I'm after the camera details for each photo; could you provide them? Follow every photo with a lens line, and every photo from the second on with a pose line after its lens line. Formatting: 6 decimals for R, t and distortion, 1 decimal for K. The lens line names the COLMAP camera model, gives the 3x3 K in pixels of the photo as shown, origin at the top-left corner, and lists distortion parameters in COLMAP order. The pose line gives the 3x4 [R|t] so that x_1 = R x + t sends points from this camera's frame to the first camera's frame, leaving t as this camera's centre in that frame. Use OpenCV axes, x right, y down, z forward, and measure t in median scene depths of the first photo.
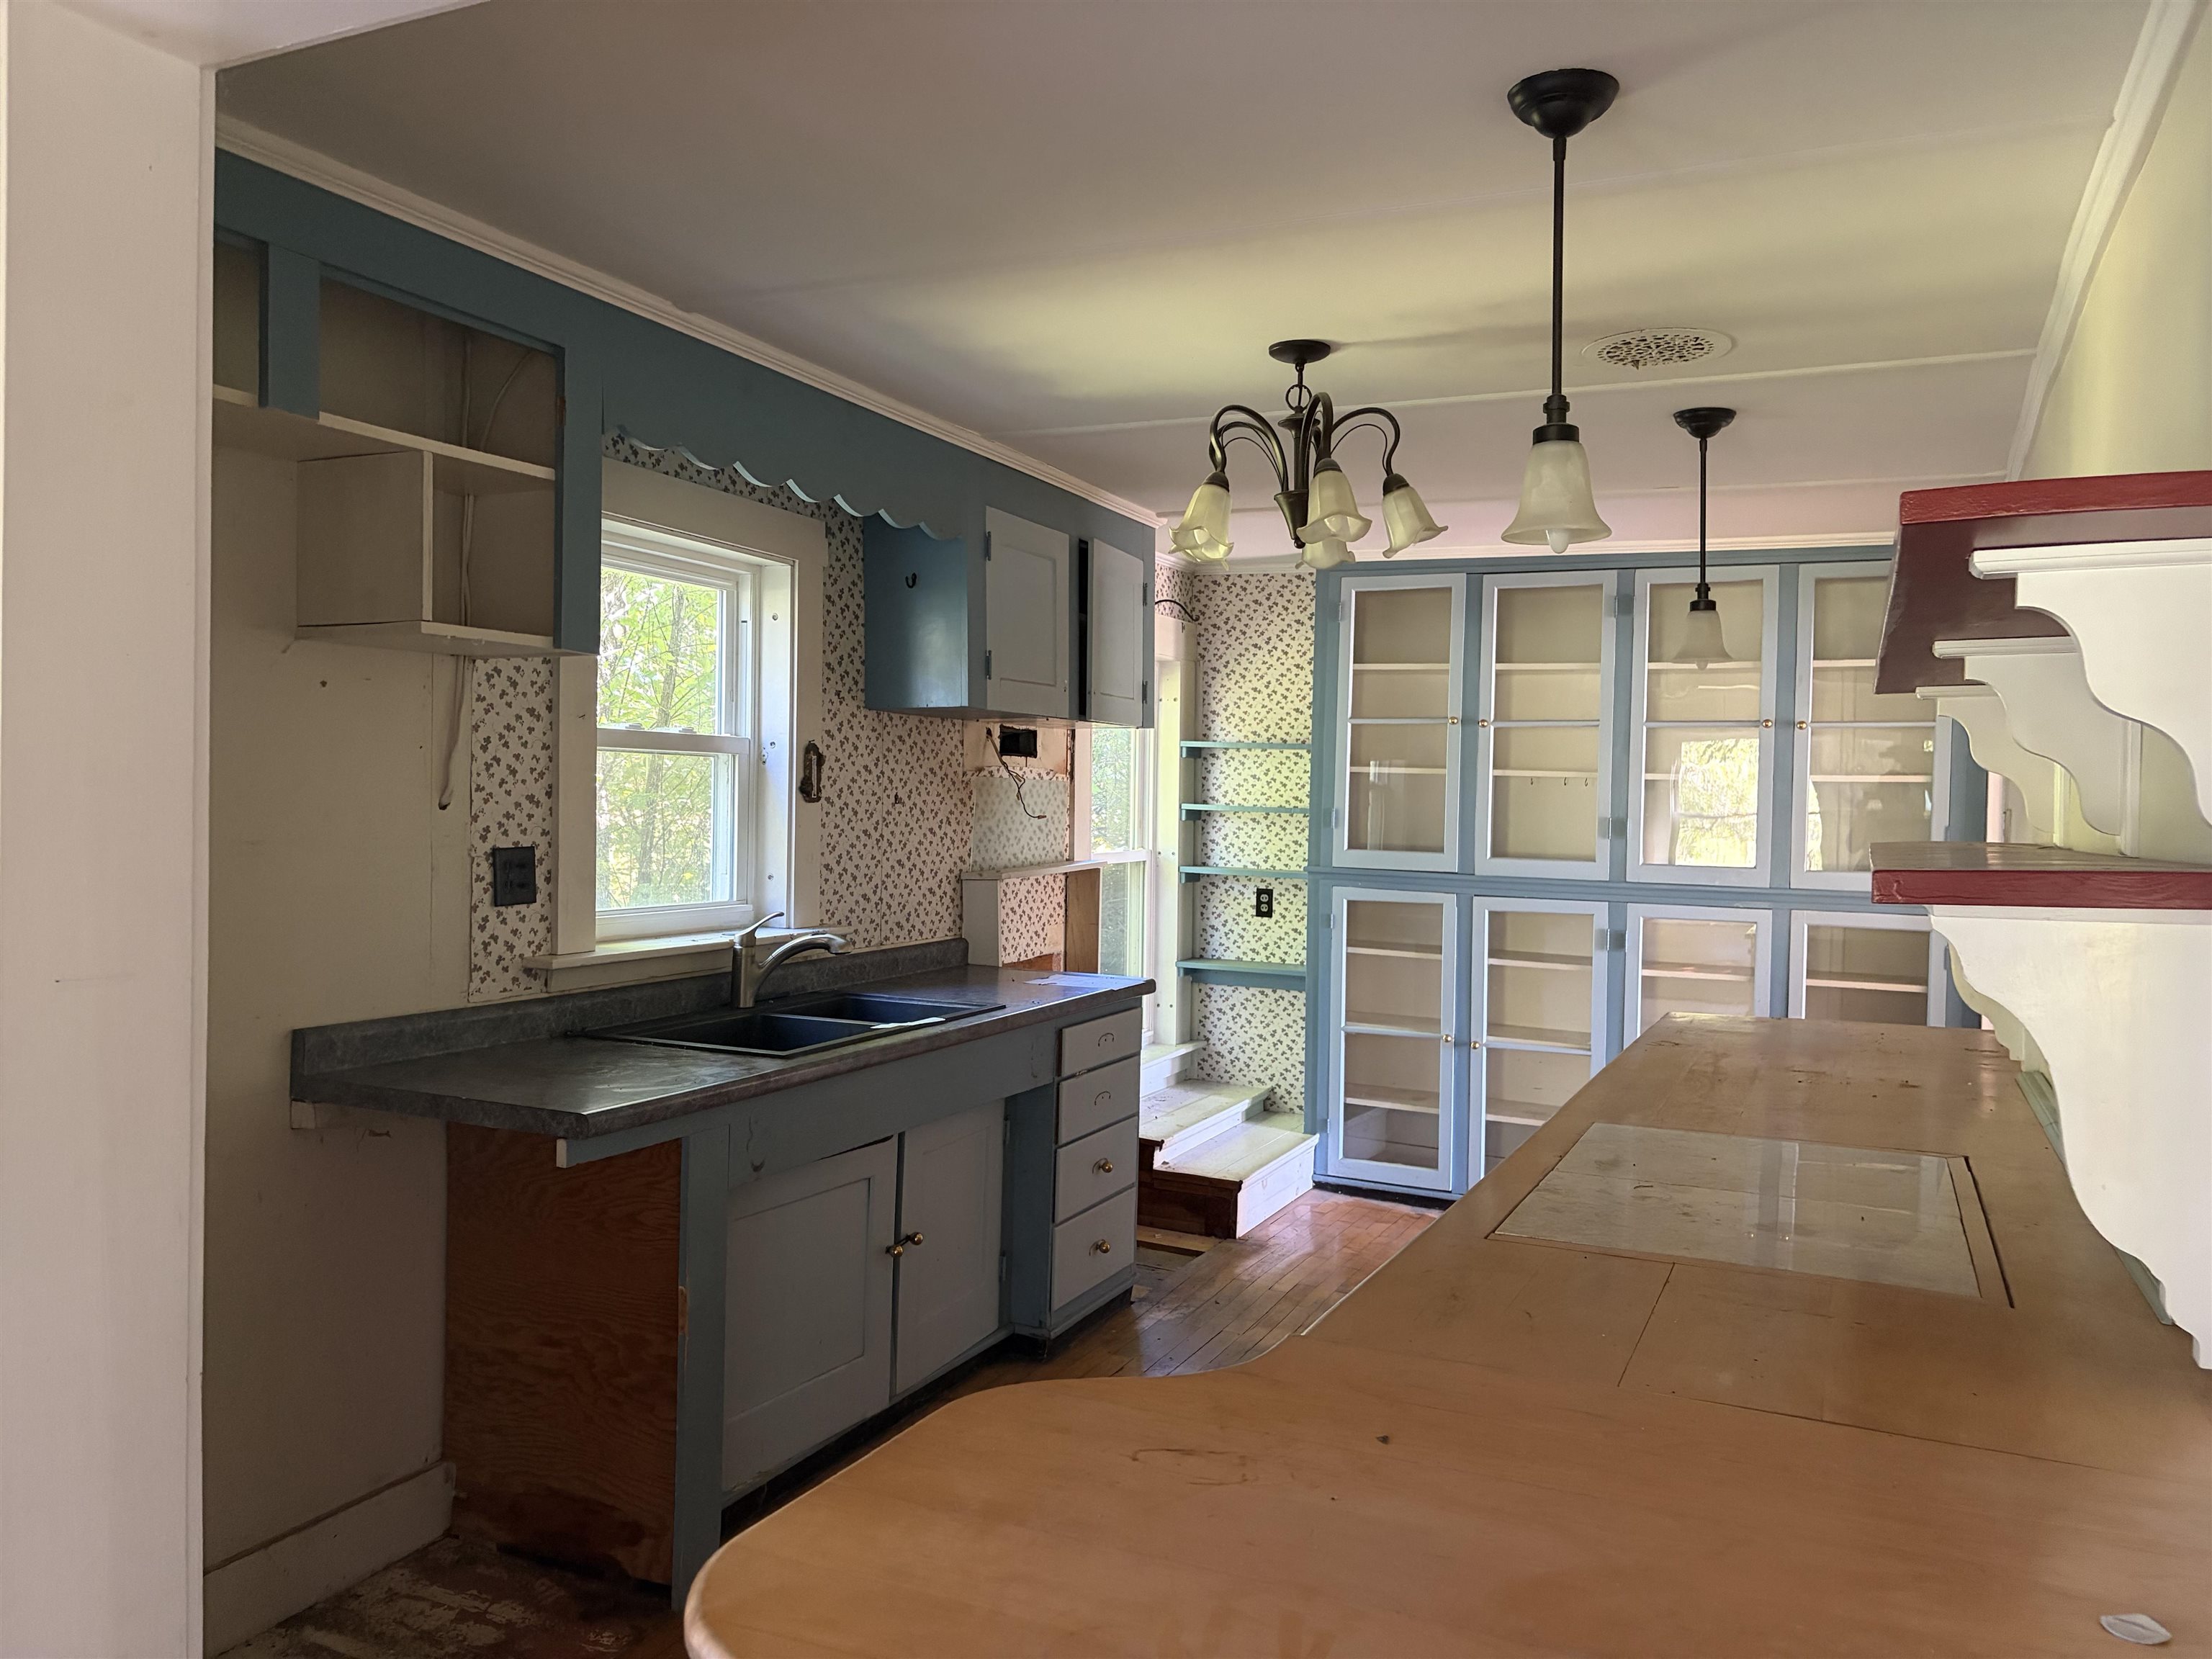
lens RADIAL K [[1659.9, 0, 1088.8], [0, 1659.9, 818.5], [0, 0, 1]] dist [0.050983, -0.048485]
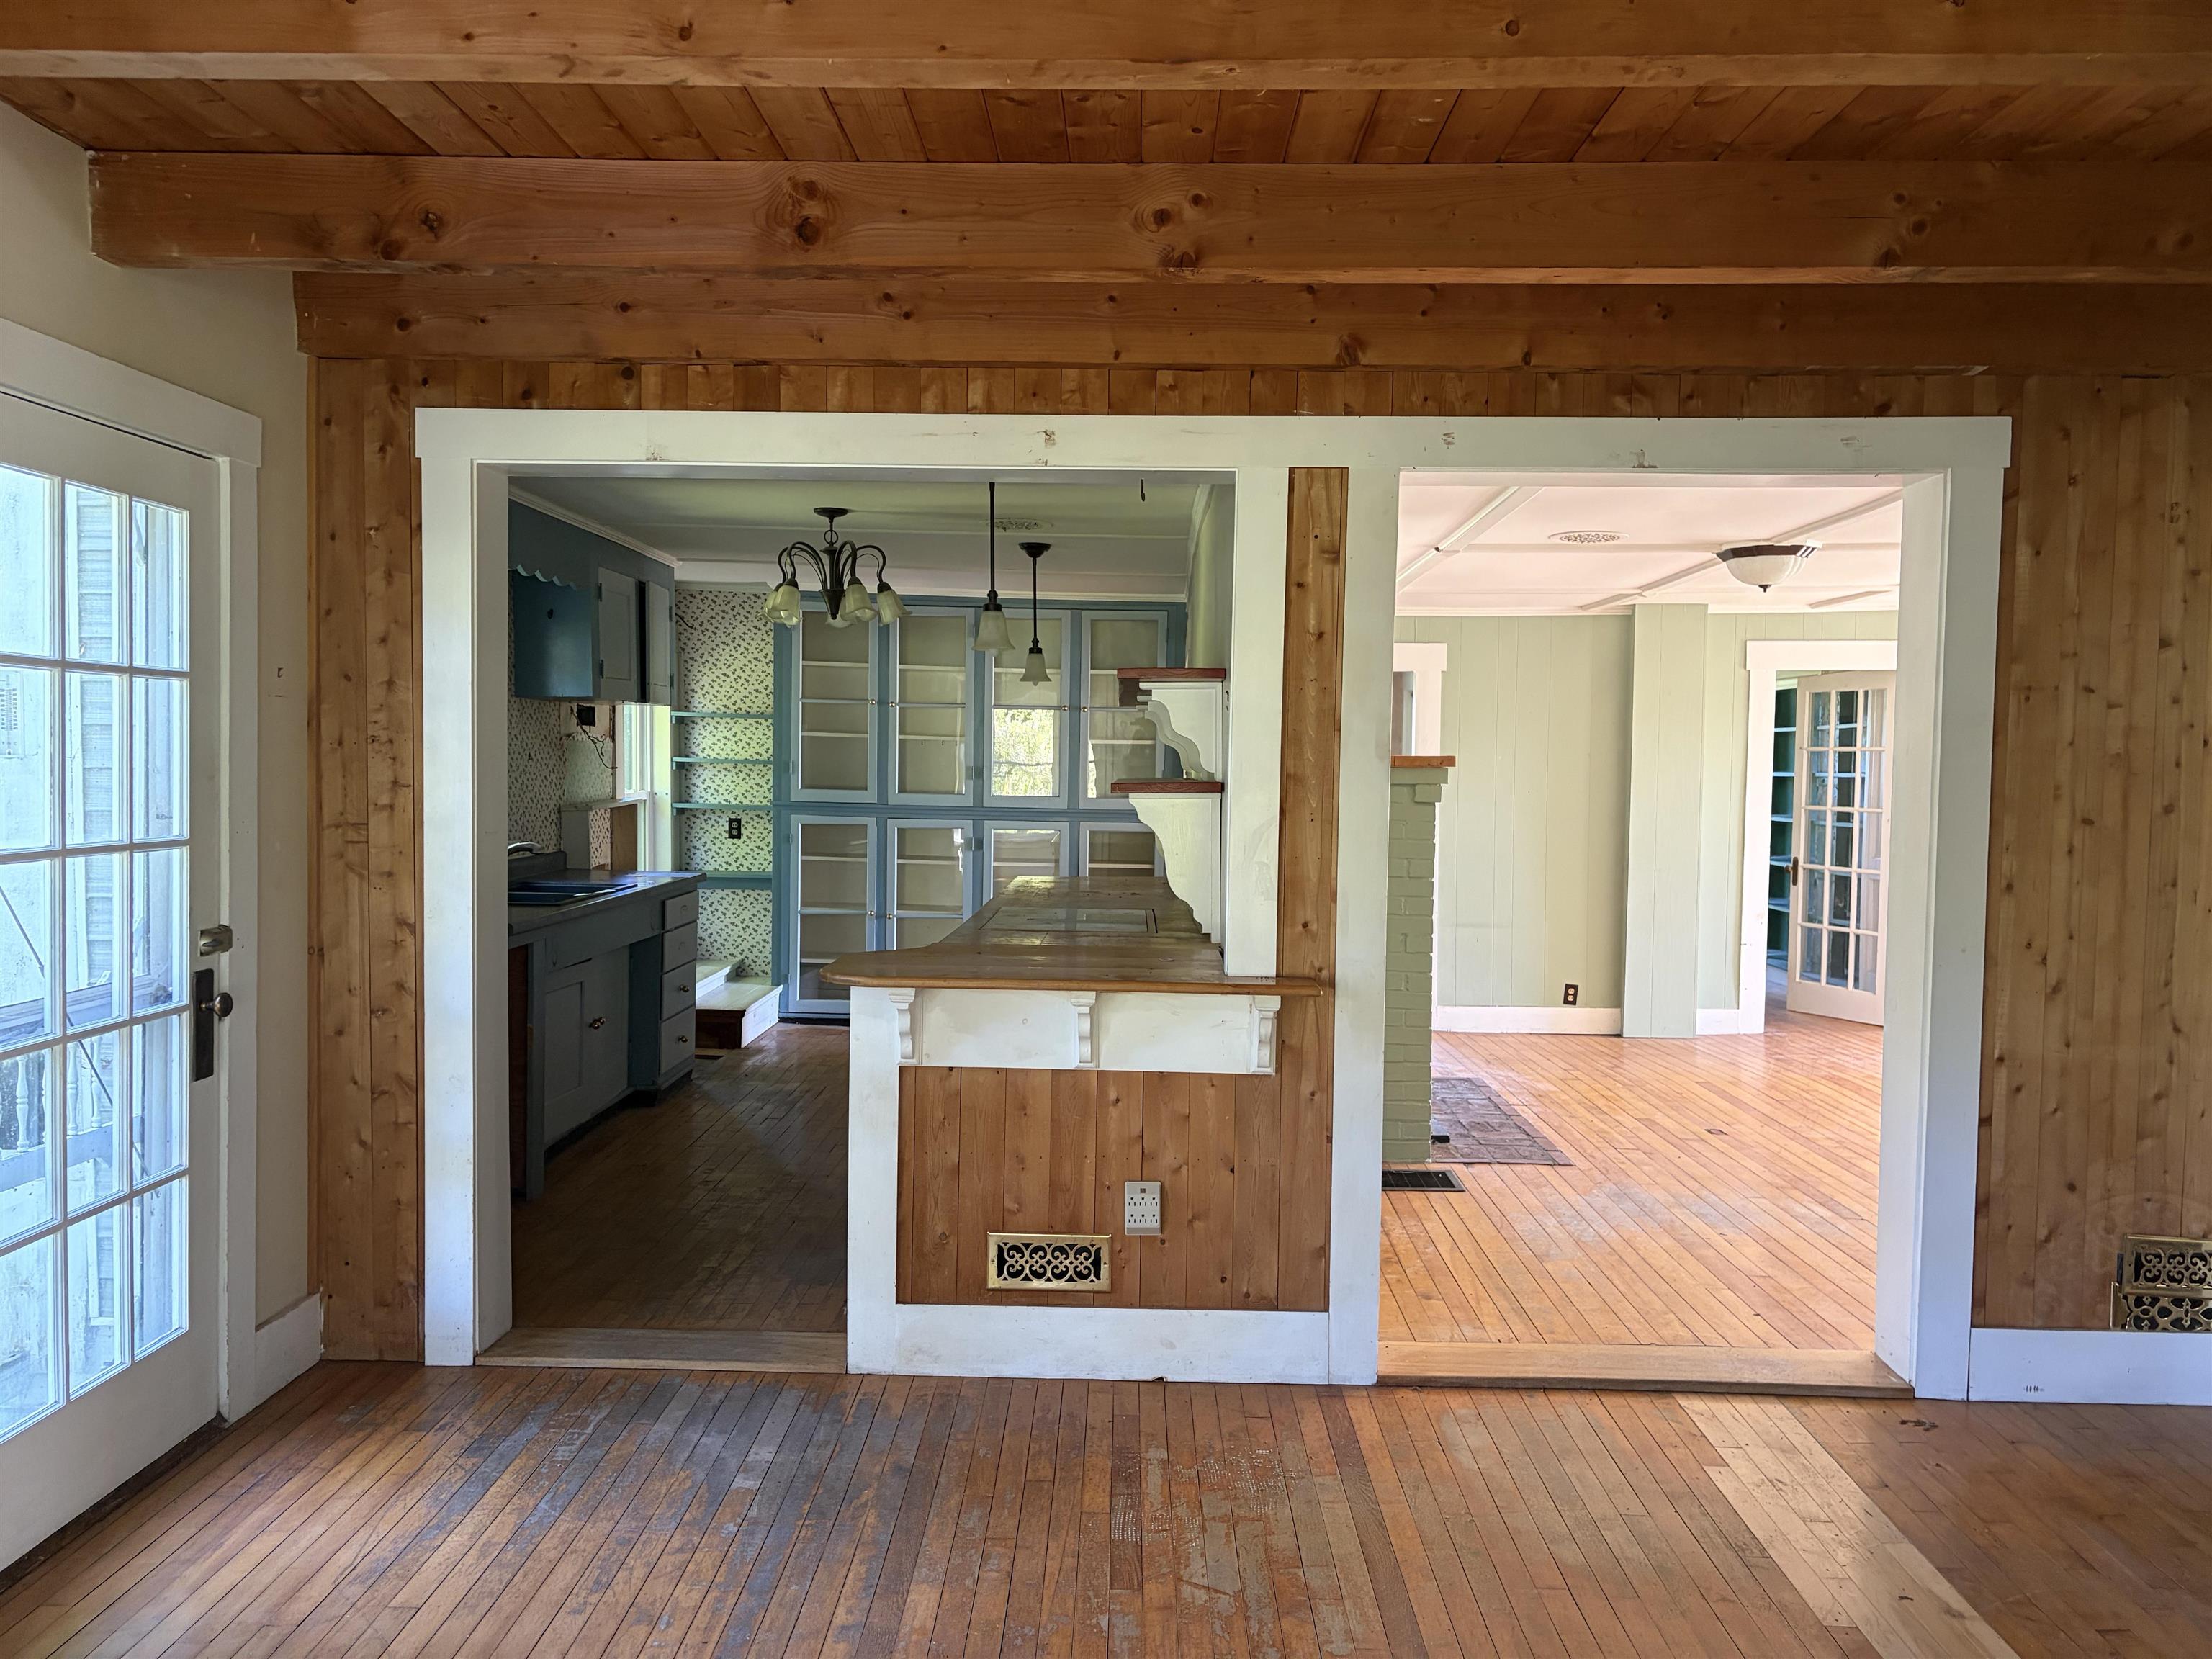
lens RADIAL K [[1659.9, 0, 1178.3], [0, 1659.9, 838.6], [0, 0, 1]] dist [0.050983, -0.048485]
pose [[0.895440, -0.025416, 0.444455, -0.189004], [0.006284, 0.998991, 0.044467, -0.000607], [-0.445137, -0.037025, 0.894697, -0.434789]]
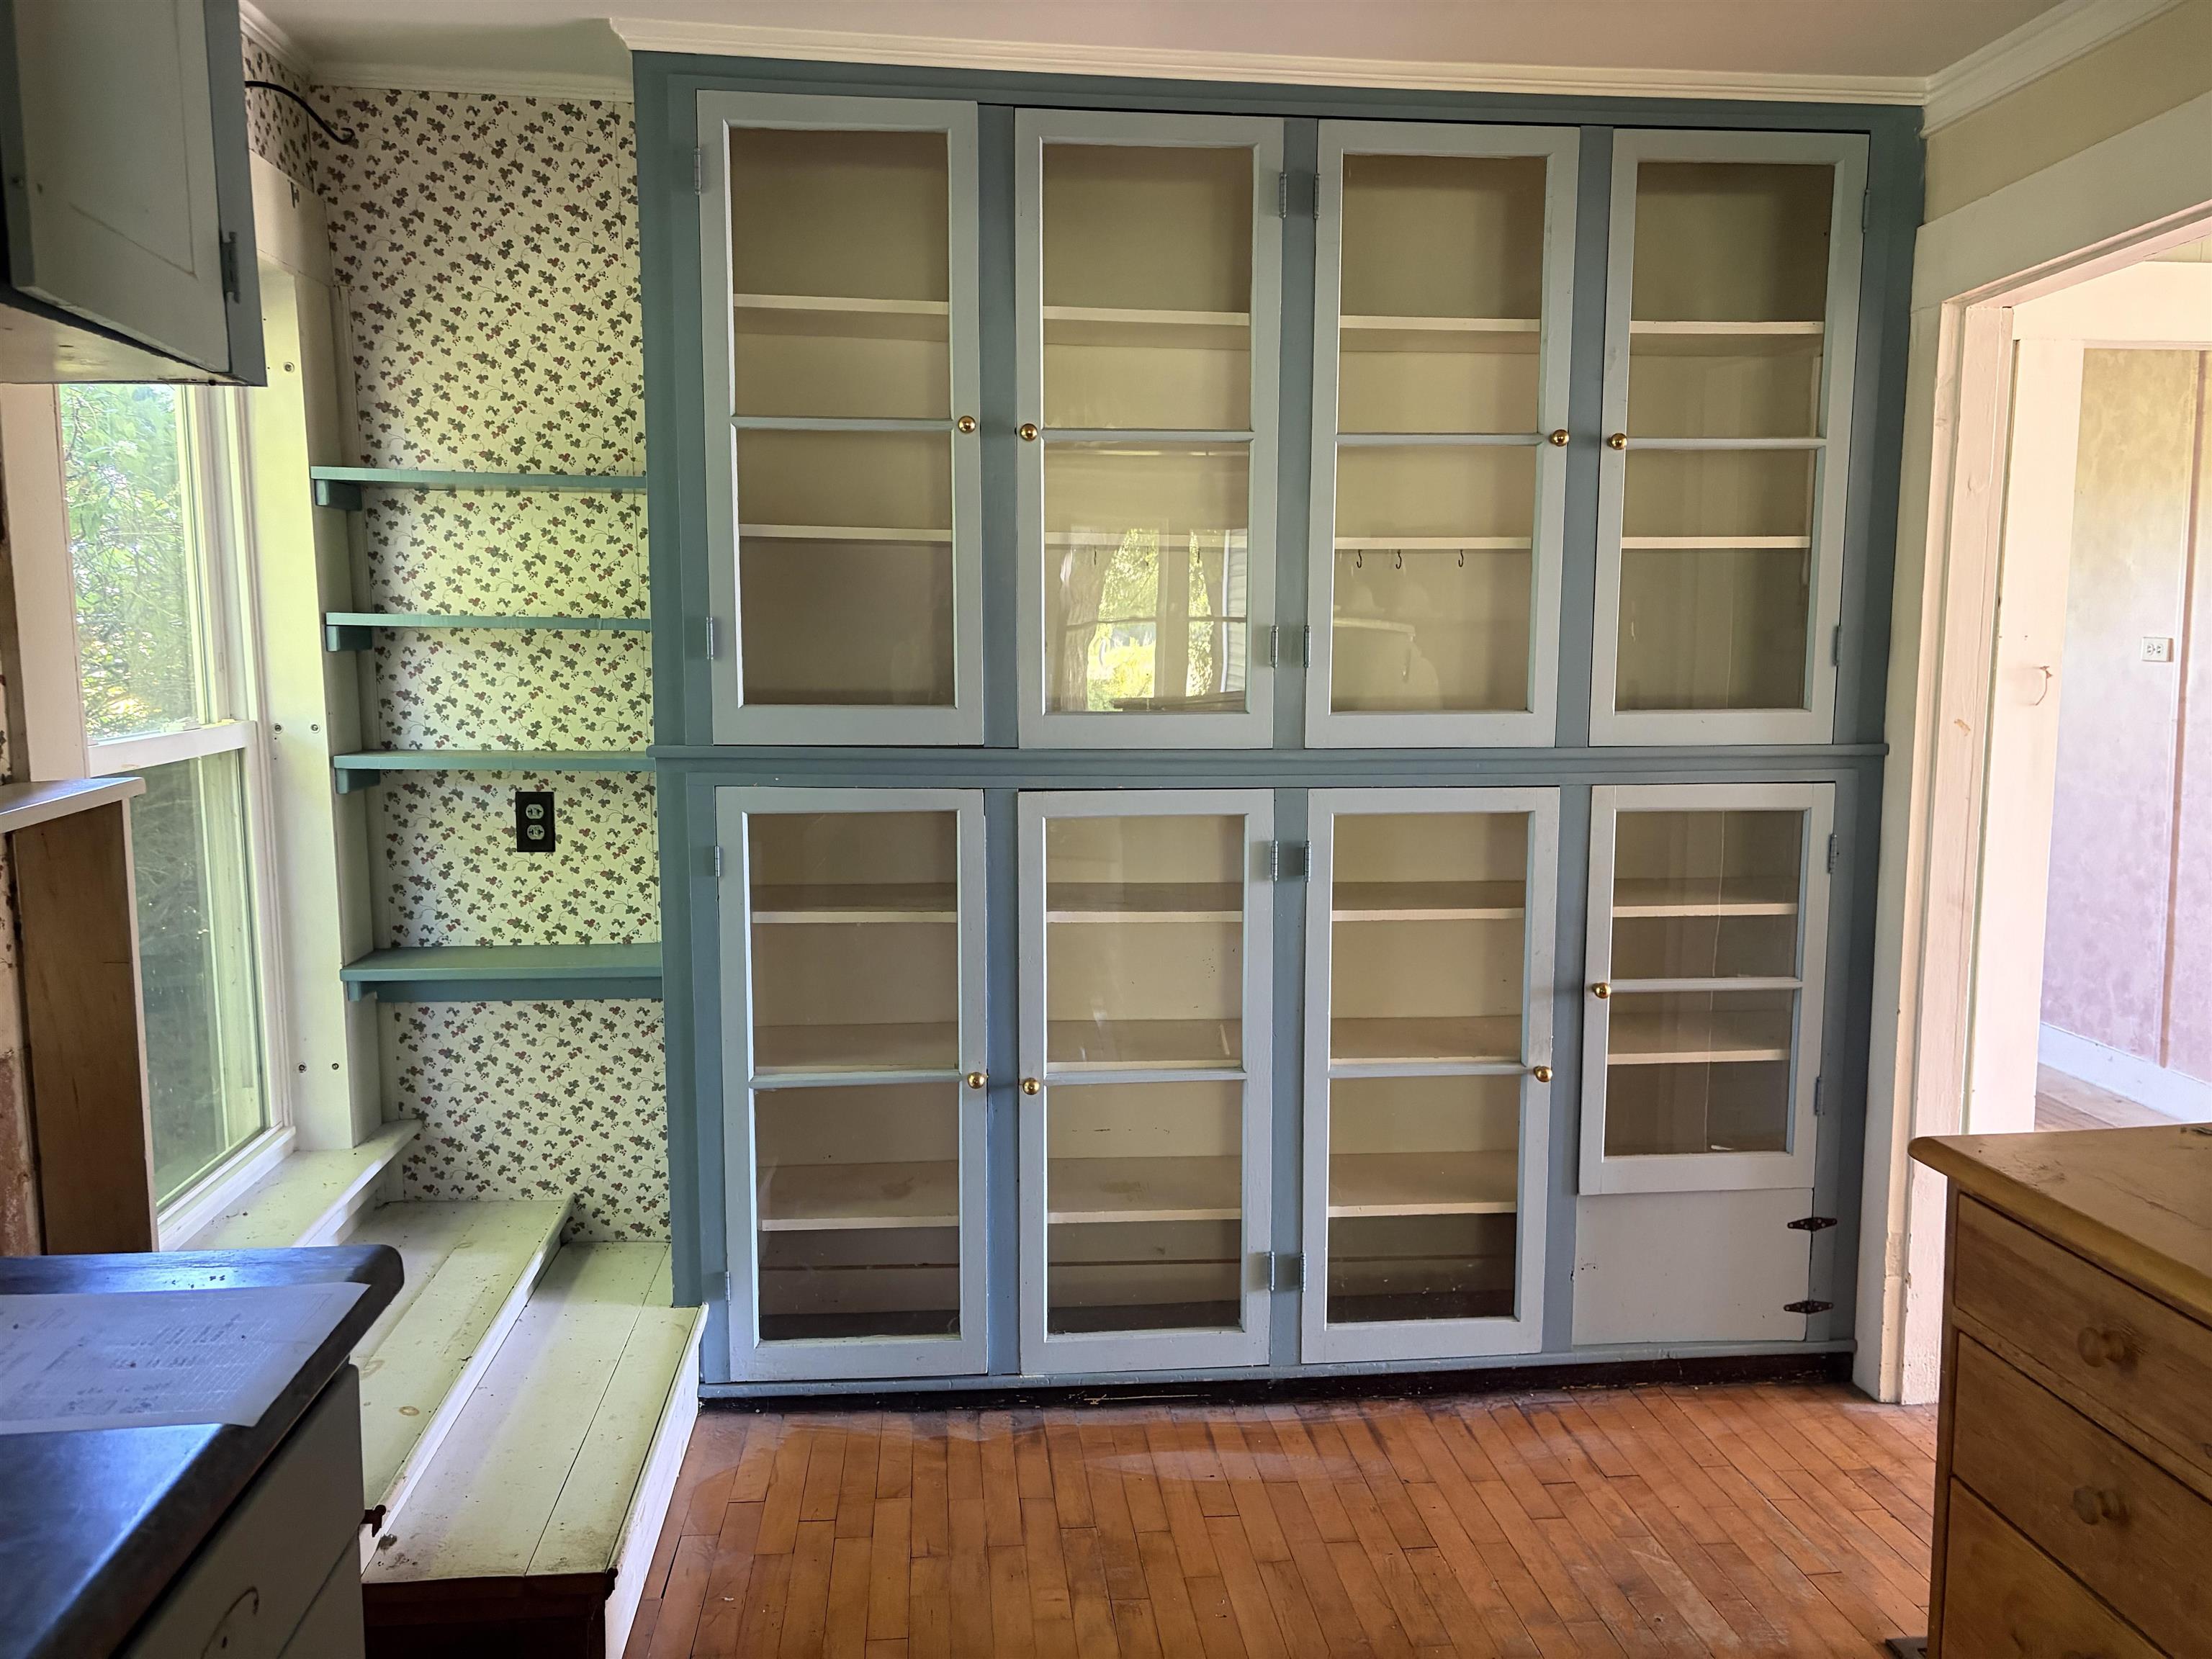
lens RADIAL K [[1659.9, 0, 1118.6], [0, 1659.9, 818.4], [0, 0, 1]] dist [0.050983, -0.048485]
pose [[0.855694, -0.079535, 0.511333, 0.004769], [0.023526, 0.993075, 0.115099, -0.001029], [-0.516946, -0.086460, 0.851640, 0.524263]]
